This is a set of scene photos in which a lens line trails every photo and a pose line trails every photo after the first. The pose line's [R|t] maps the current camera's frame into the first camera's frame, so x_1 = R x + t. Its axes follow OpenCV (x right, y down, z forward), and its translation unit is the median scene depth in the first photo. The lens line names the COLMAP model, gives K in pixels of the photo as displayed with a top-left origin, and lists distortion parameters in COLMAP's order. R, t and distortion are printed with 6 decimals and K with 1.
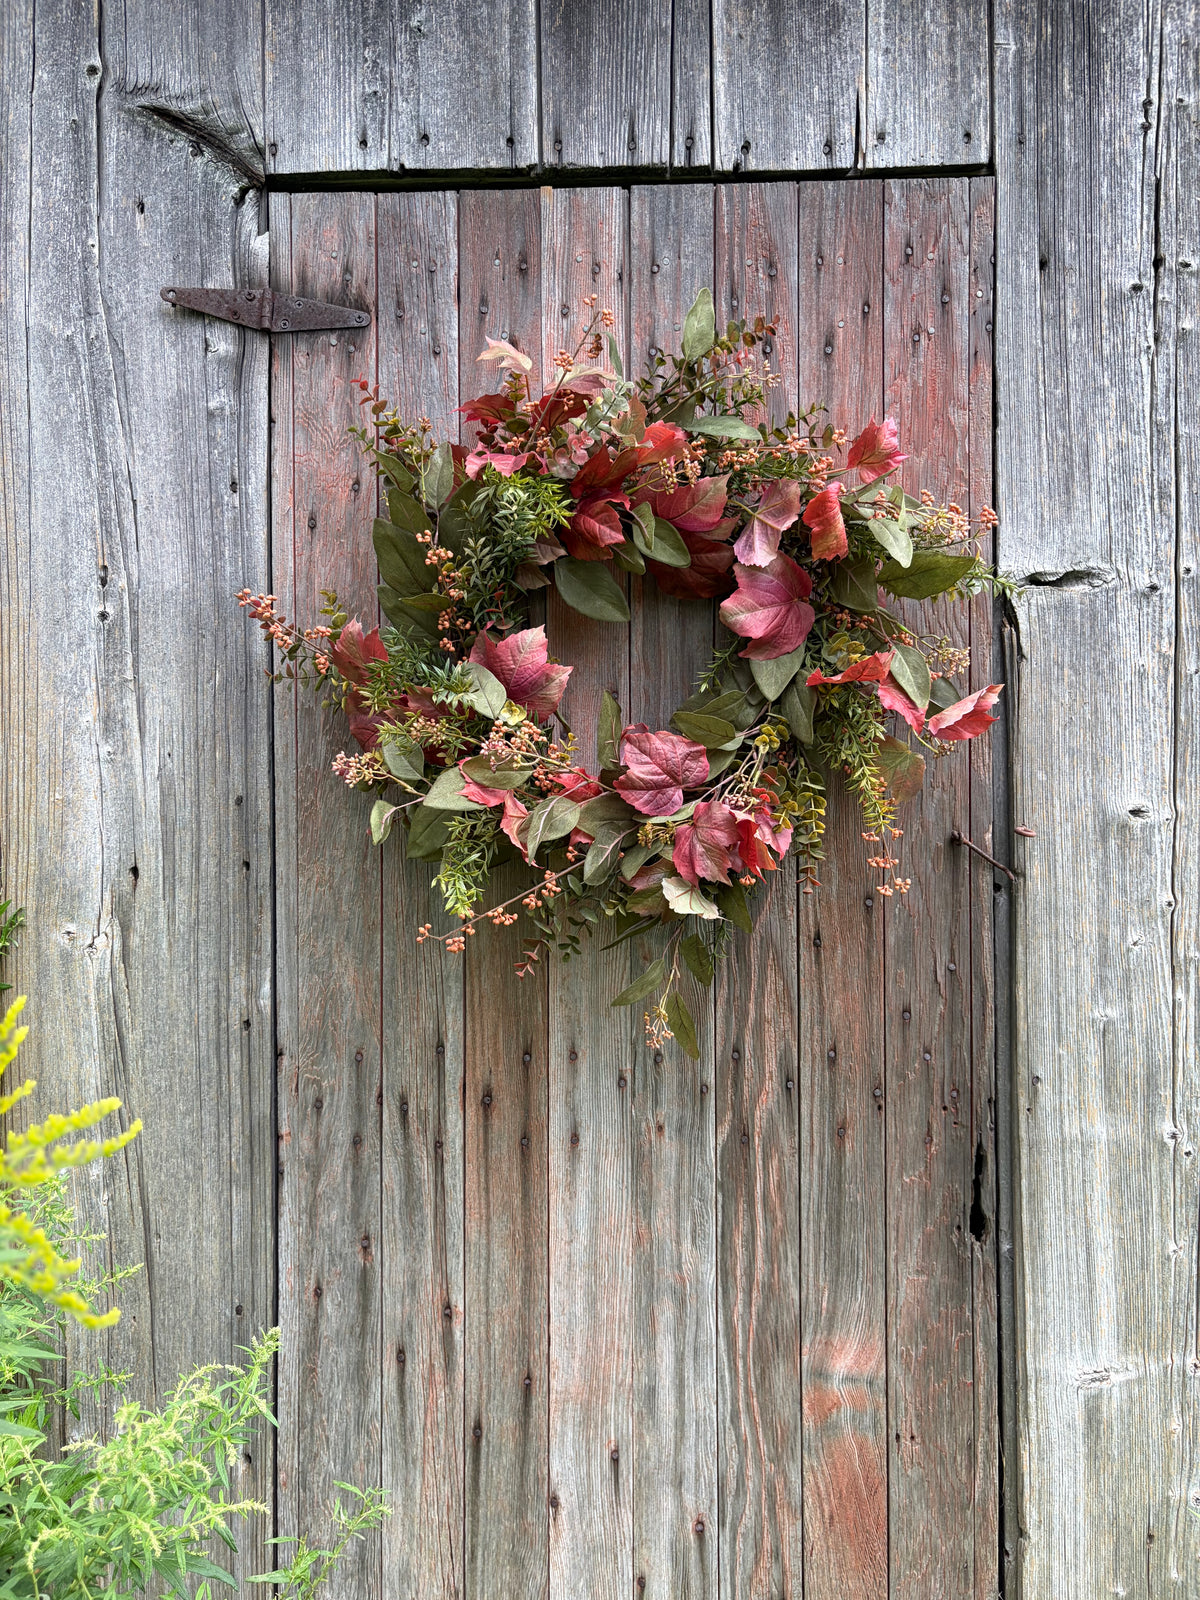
lens RADIAL K [[1231.3, 0, 608.7], [0, 1231.3, 795.8], [0, 0, 1]] dist [0.015118, -0.019350]
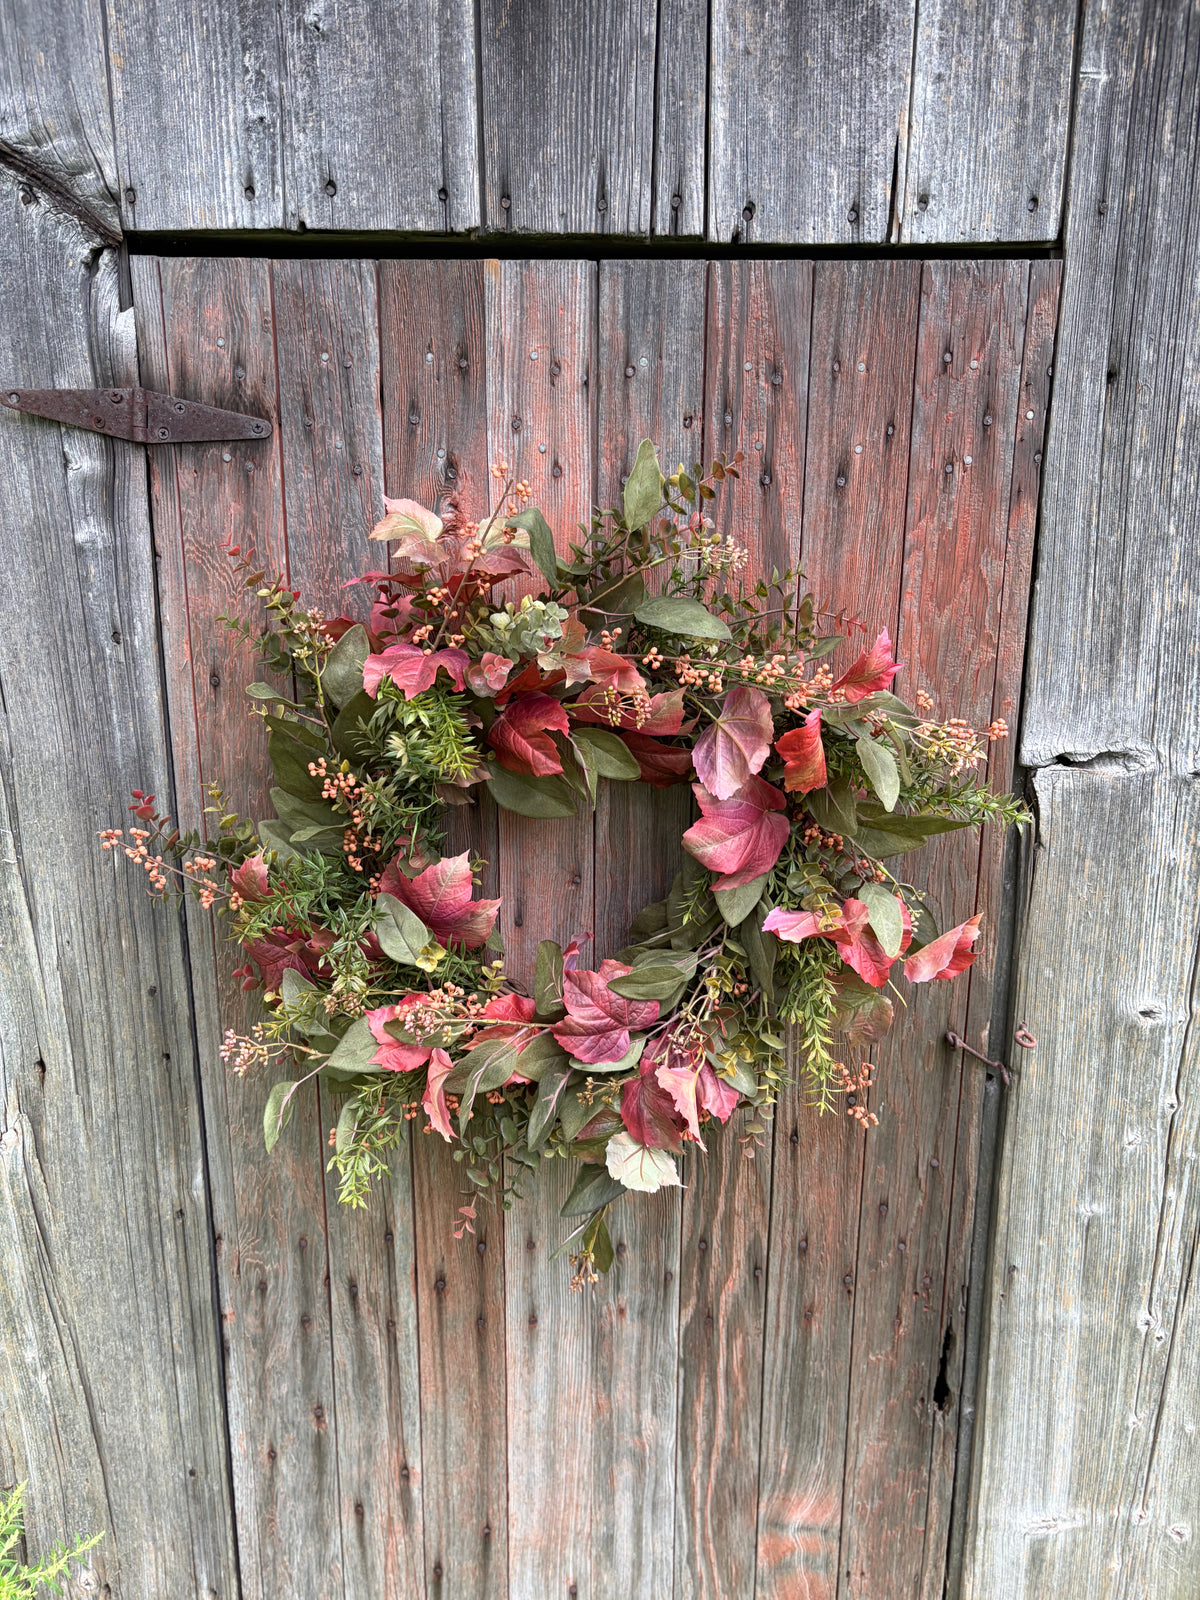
lens RADIAL K [[1231.3, 0, 613.4], [0, 1231.3, 801.3], [0, 0, 1]] dist [0.015118, -0.019350]
pose [[0.999417, 0.003543, 0.033943, 0.001186], [-0.011593, 0.970705, 0.239994, -0.349732], [-0.032098, -0.240248, 0.970181, 0.163200]]
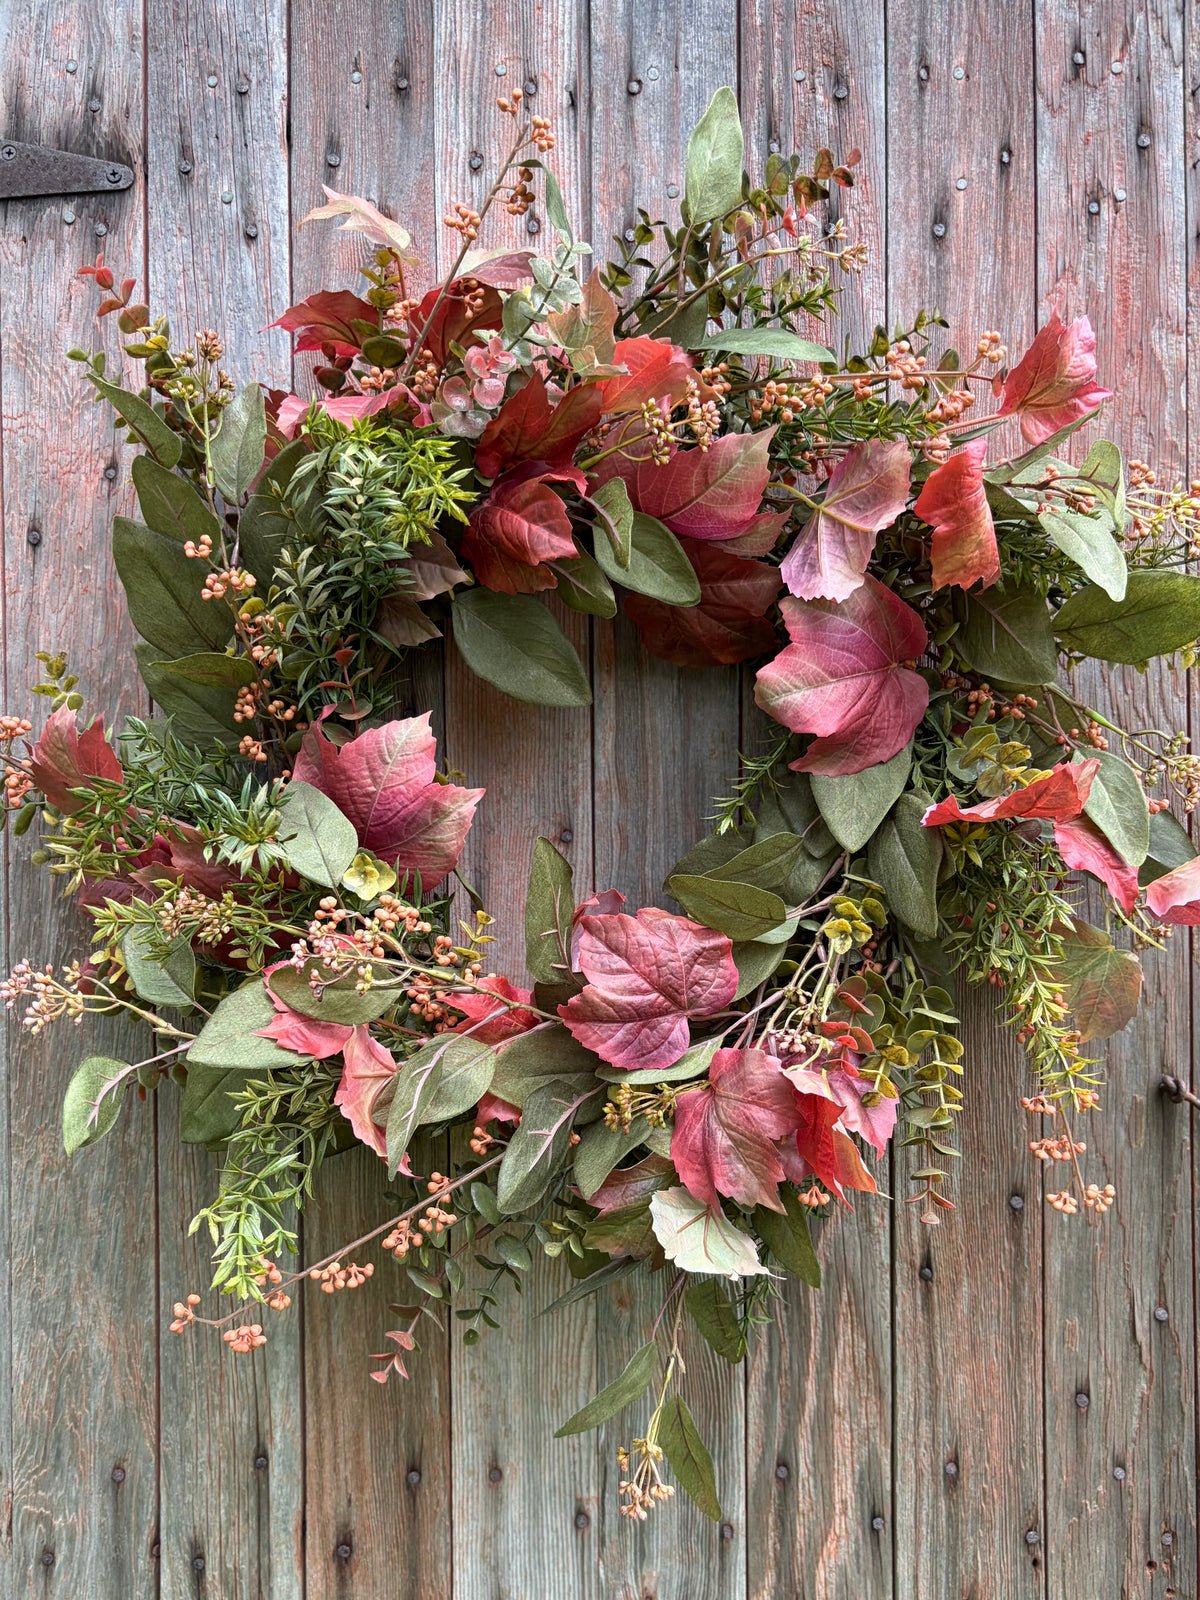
lens RADIAL K [[1378.0, 0, 610.4], [0, 1378.0, 903.3], [0, 0, 1]] dist [0.018901, -0.033797]
pose [[0.999921, -0.003684, 0.012008, 0.017641], [0.003760, 0.999973, -0.006302, -0.047272], [-0.011984, 0.006346, 0.999908, 0.366068]]
